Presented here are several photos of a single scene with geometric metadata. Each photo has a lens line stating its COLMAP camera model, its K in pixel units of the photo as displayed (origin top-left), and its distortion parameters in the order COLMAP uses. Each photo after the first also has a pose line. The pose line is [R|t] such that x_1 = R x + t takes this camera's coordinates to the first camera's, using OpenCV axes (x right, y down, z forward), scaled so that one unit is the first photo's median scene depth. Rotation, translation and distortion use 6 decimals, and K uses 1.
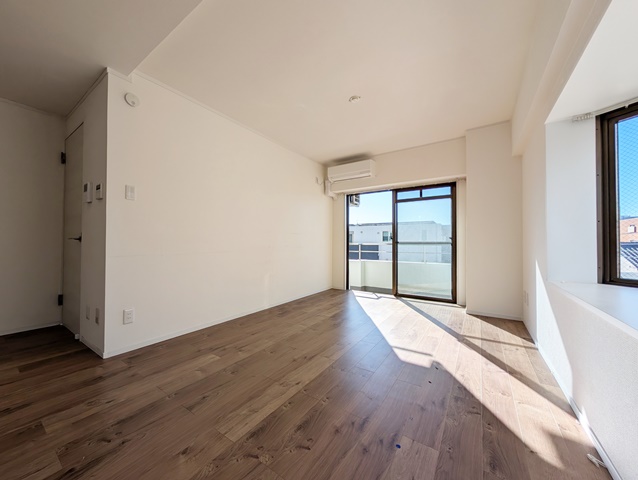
lens RADIAL K [[240.8, 0, 316.7], [0, 240.8, 239.4], [0, 0, 1]] dist [0.000586, 0.000100]
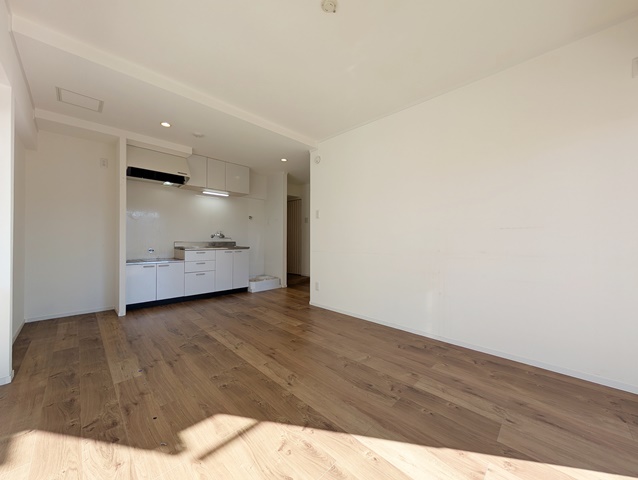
lens RADIAL K [[240.8, 0, 316.7], [0, 240.8, 239.4], [0, 0, 1]] dist [0.000586, 0.000100]
pose [[-0.187352, -0.005974, -0.982275, 0.828597], [0.009784, 0.999921, -0.007948, -0.001878], [0.982244, -0.011100, -0.187279, 1.198657]]
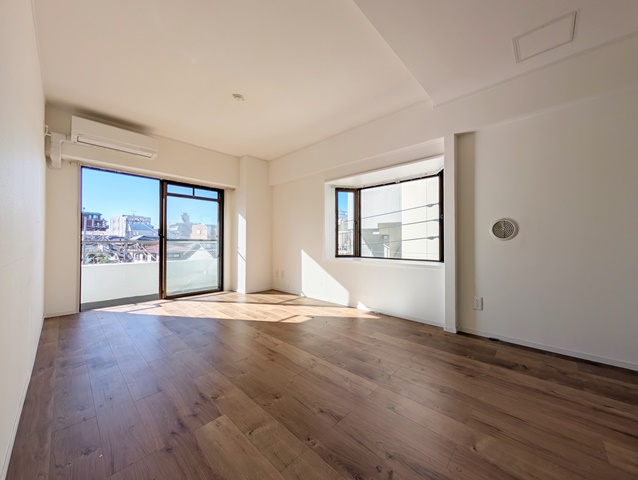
lens RADIAL K [[240.8, 0, 316.7], [0, 240.8, 239.4], [0, 0, 1]] dist [0.000586, 0.000100]
pose [[0.166854, 0.007259, 0.985955, -0.866511], [-0.015905, 0.999863, -0.004670, 0.011890], [-0.985853, -0.014902, 0.166947, 0.559561]]
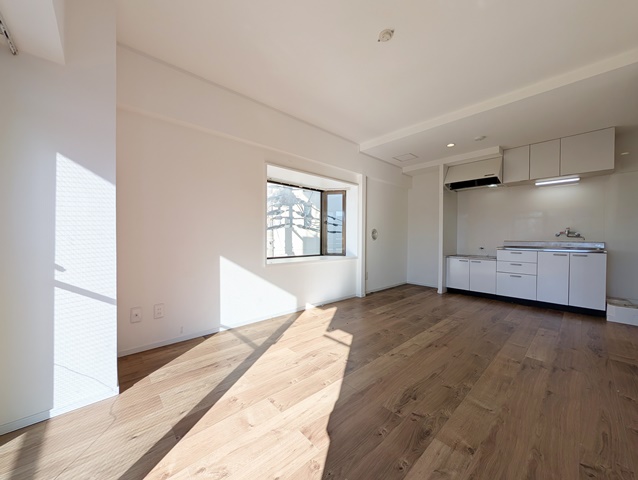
lens RADIAL K [[240.8, 0, 316.7], [0, 240.8, 239.4], [0, 0, 1]] dist [0.000586, 0.000100]
pose [[-0.971113, -0.012249, 0.238306, 0.198884], [-0.013236, 0.999909, -0.002544, 0.003138], [-0.238253, -0.005625, -0.971187, 1.913933]]
